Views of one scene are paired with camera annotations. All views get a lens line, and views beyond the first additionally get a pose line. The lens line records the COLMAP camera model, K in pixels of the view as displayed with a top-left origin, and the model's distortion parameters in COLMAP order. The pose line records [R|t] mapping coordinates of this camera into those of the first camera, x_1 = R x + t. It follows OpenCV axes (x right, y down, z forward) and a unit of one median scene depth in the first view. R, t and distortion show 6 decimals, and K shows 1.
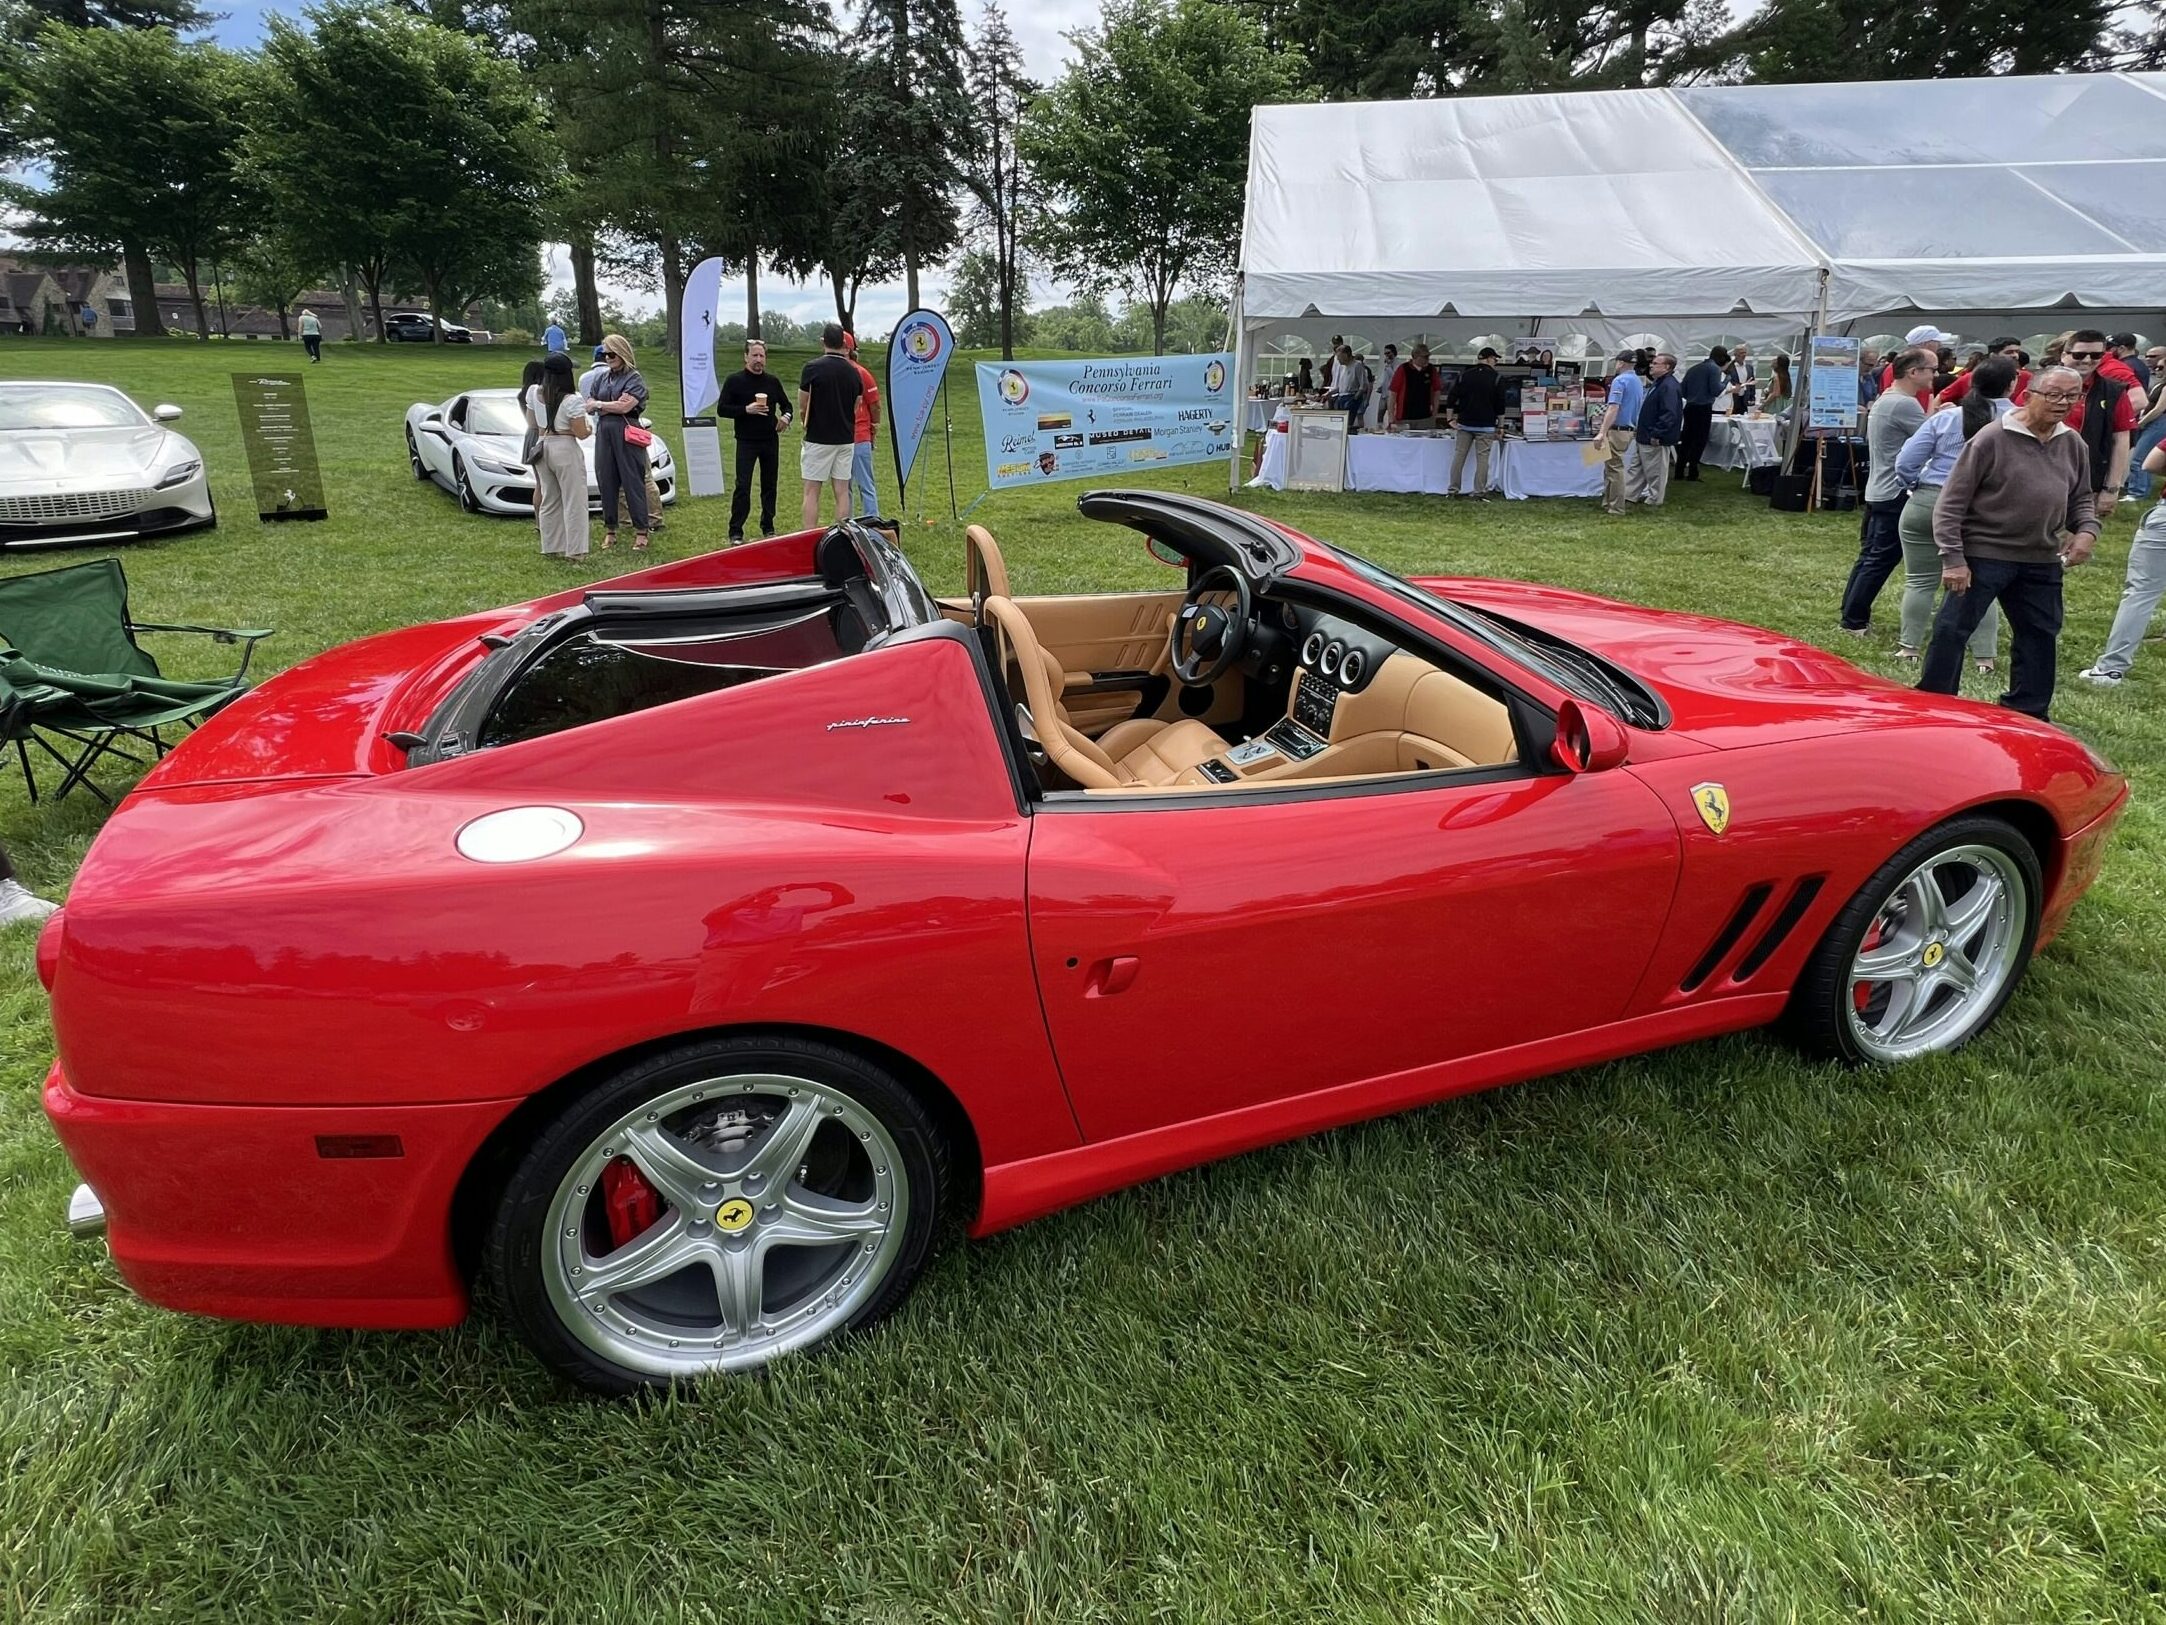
lens RADIAL K [[1623.1, 0, 1112.6], [0, 1623.1, 818.5], [0, 0, 1]] dist [0.055757, -0.075284]
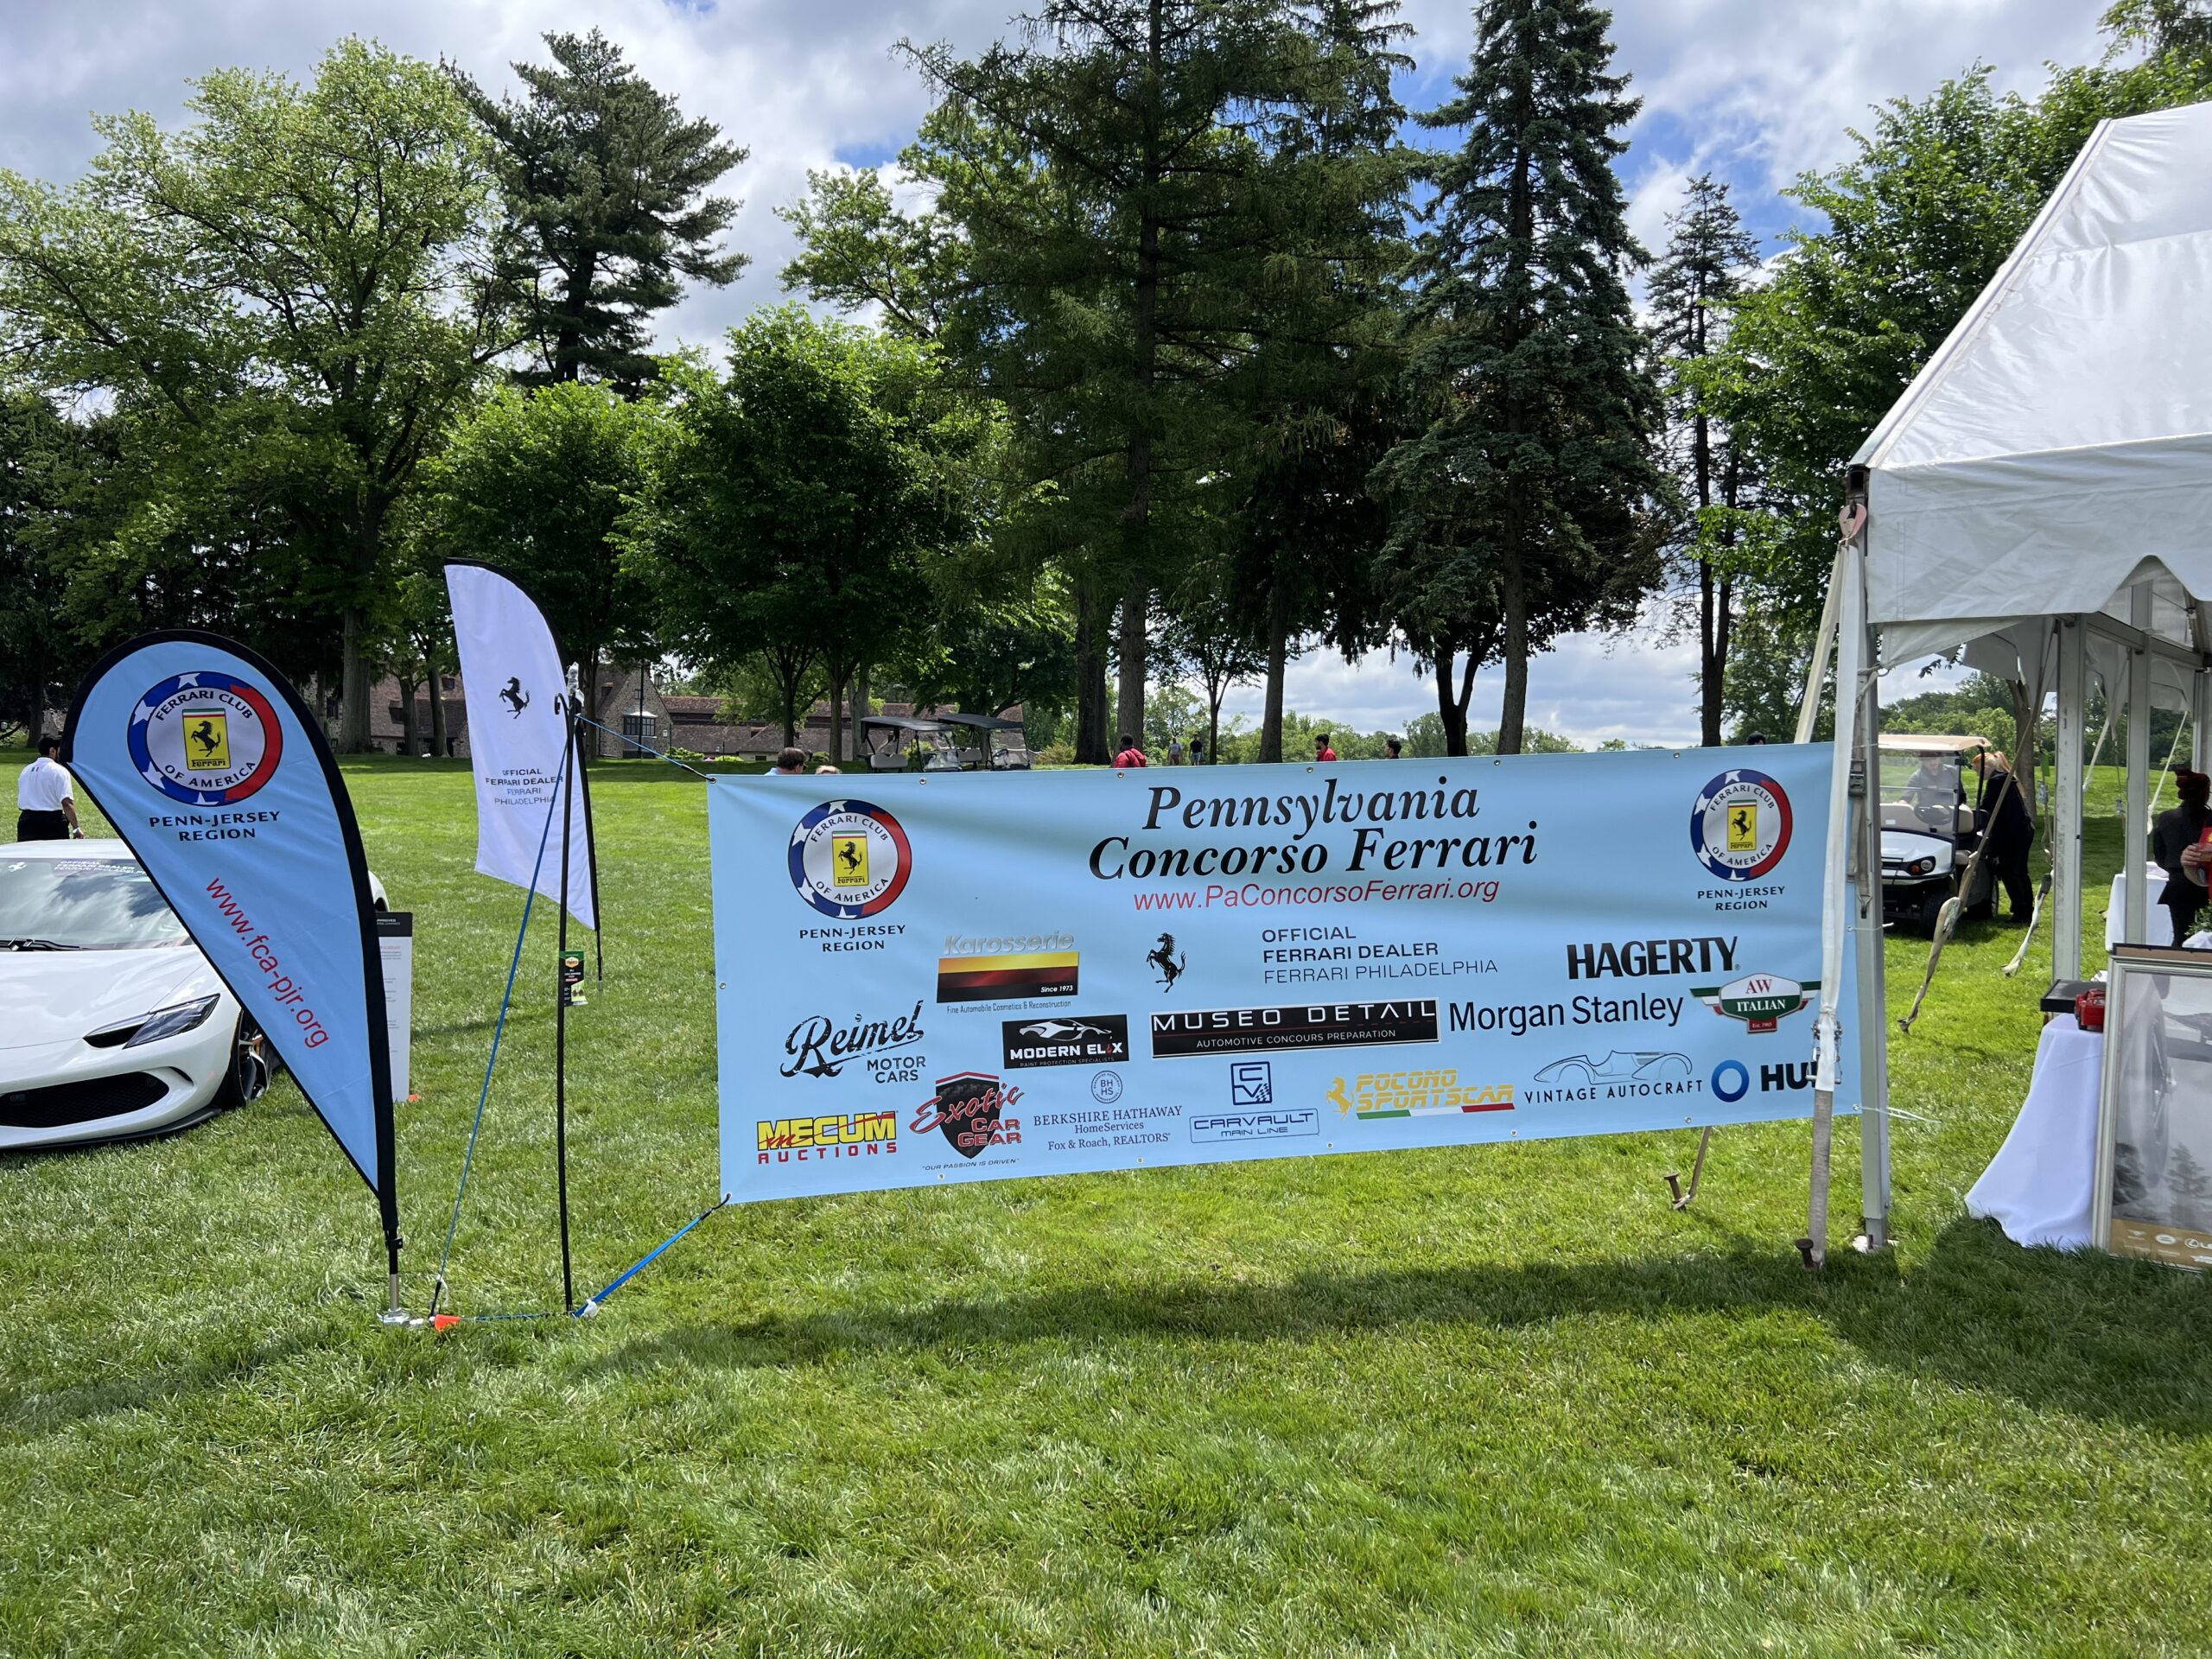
lens RADIAL K [[1657.6, 0, 1136.3], [0, 1657.6, 835.7], [0, 0, 1]] dist [0.055757, -0.075284]
pose [[0.827675, 0.015772, -0.560986, 0.140690], [-0.150576, 0.969194, -0.194911, -0.205150], [0.540630, 0.245795, 0.804552, 0.740031]]
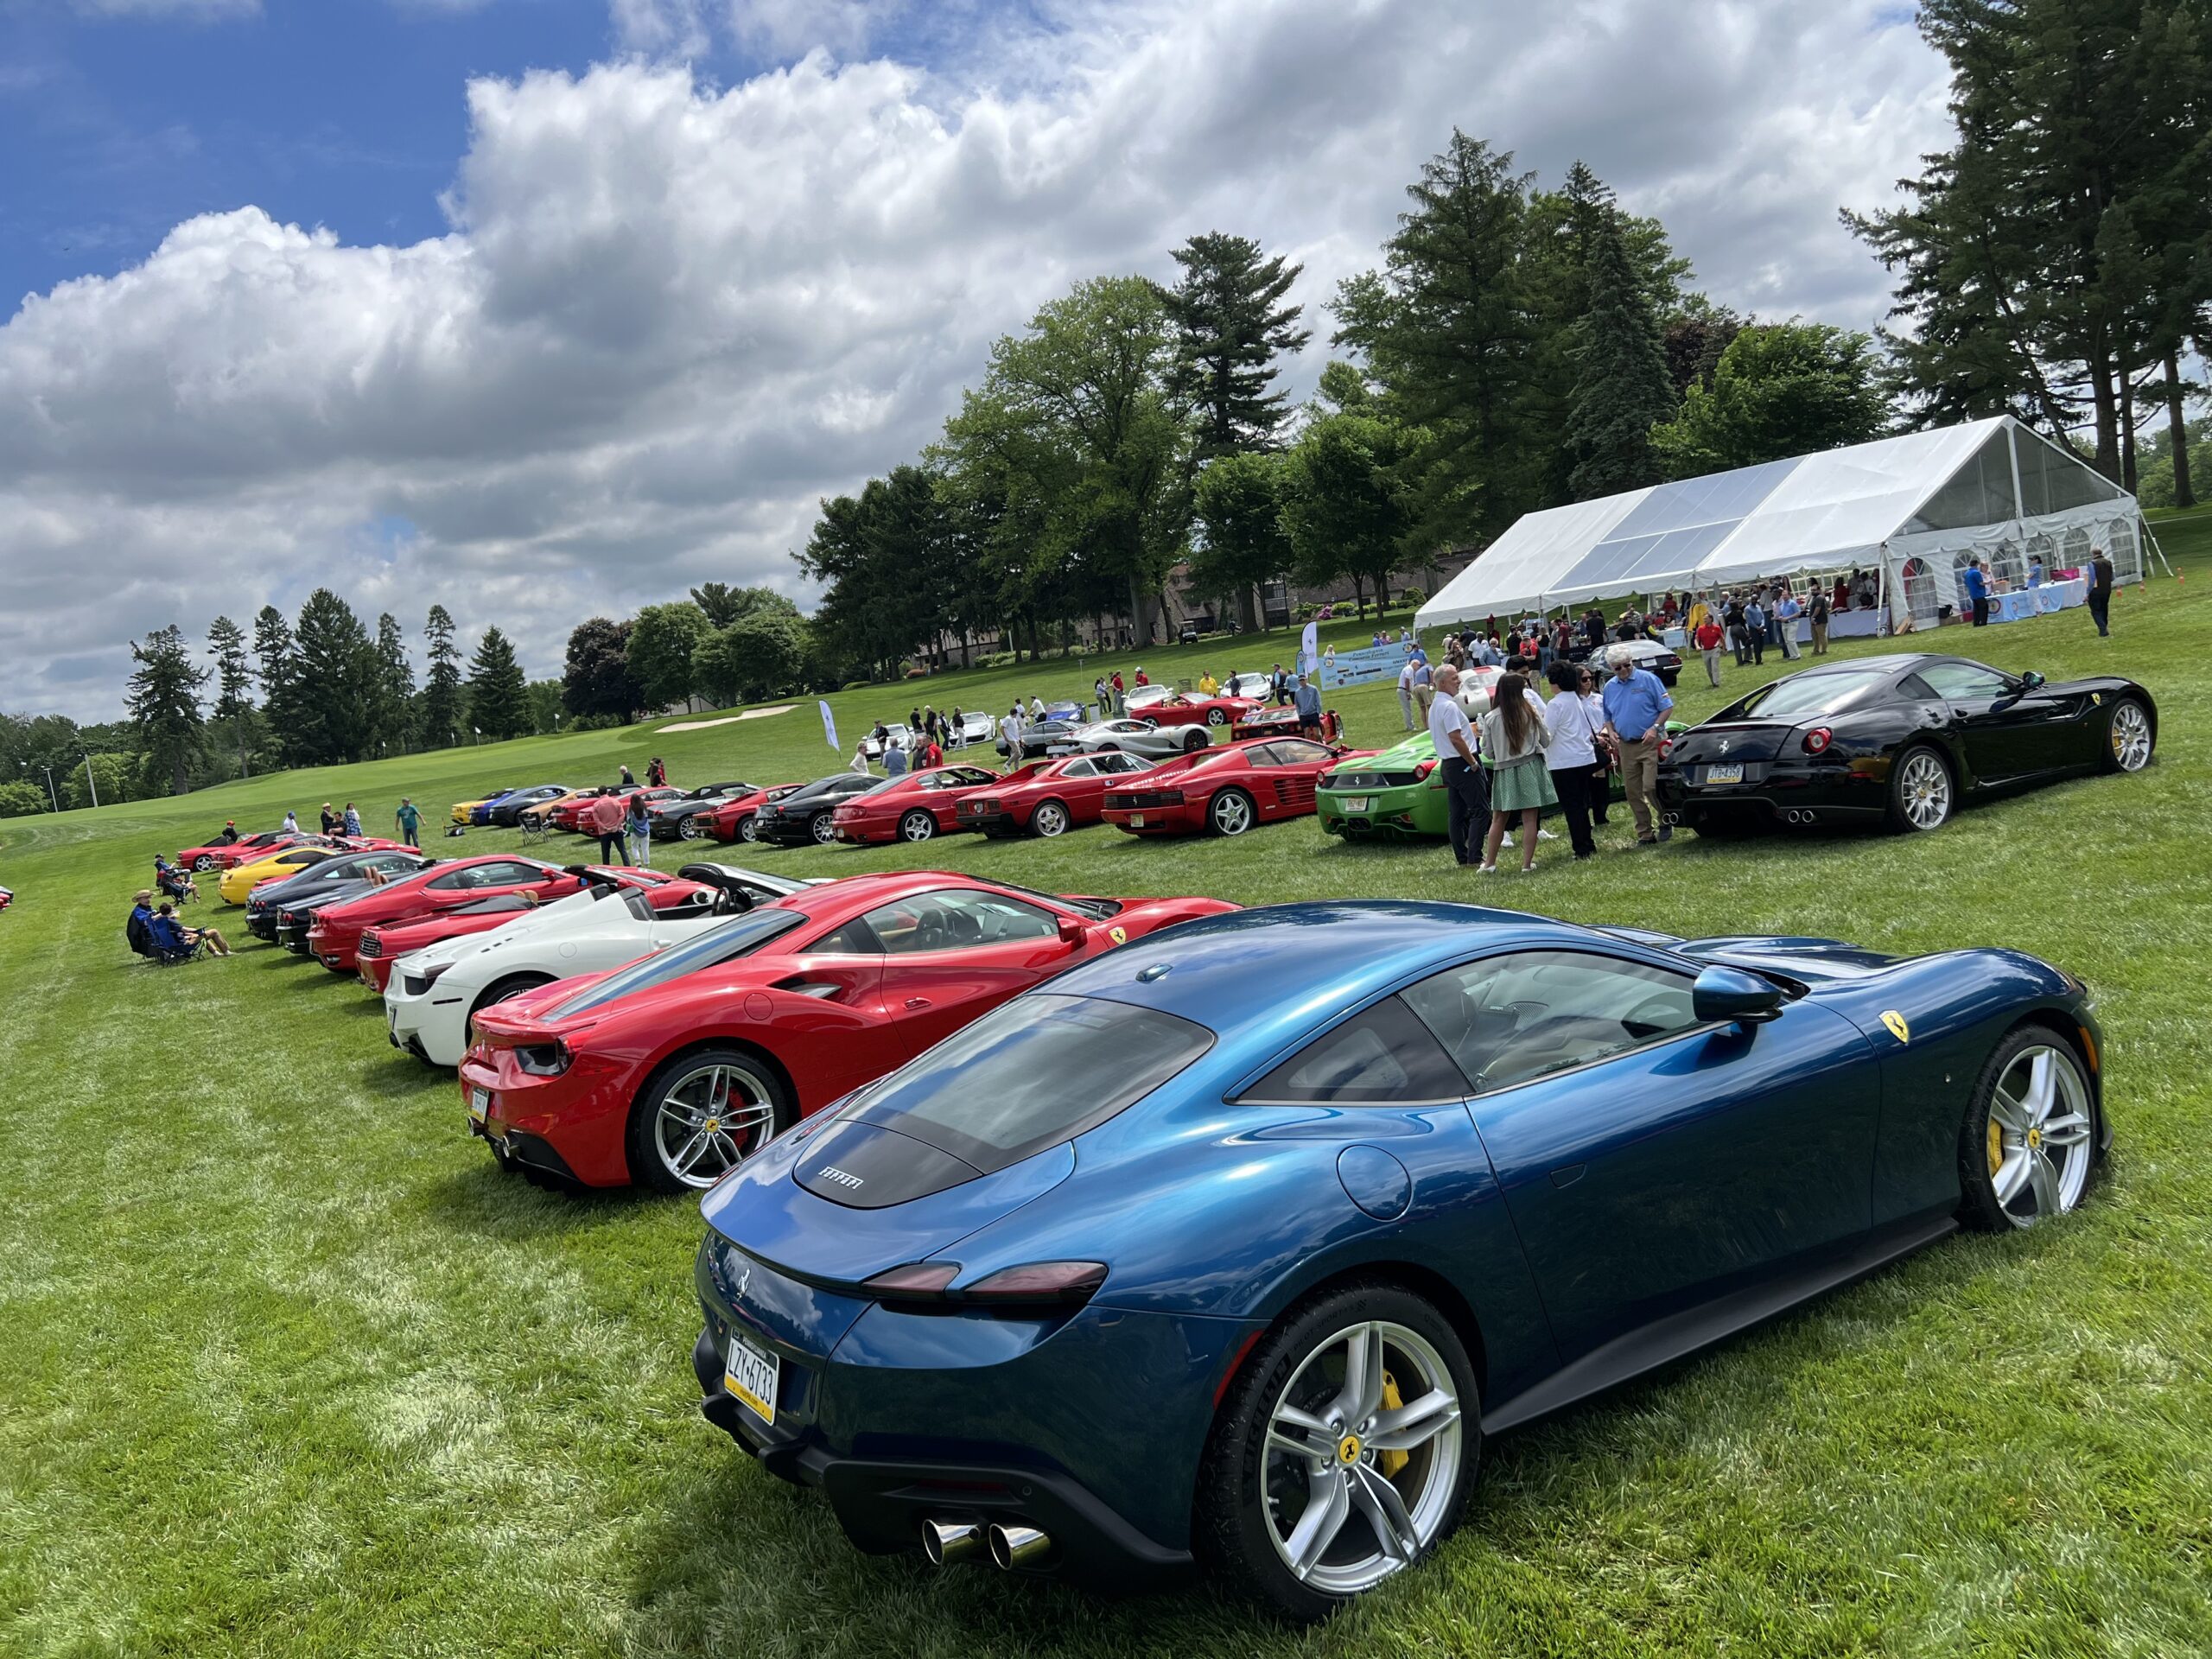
lens RADIAL K [[1657.6, 0, 1136.3], [0, 1657.6, 835.7], [0, 0, 1]] dist [0.055757, -0.075284]
pose [[0.558843, -0.000505, -0.829274, 2.577797], [-0.069847, 0.996418, -0.047676, 0.301449], [0.826327, 0.084566, 0.556806, -1.279426]]
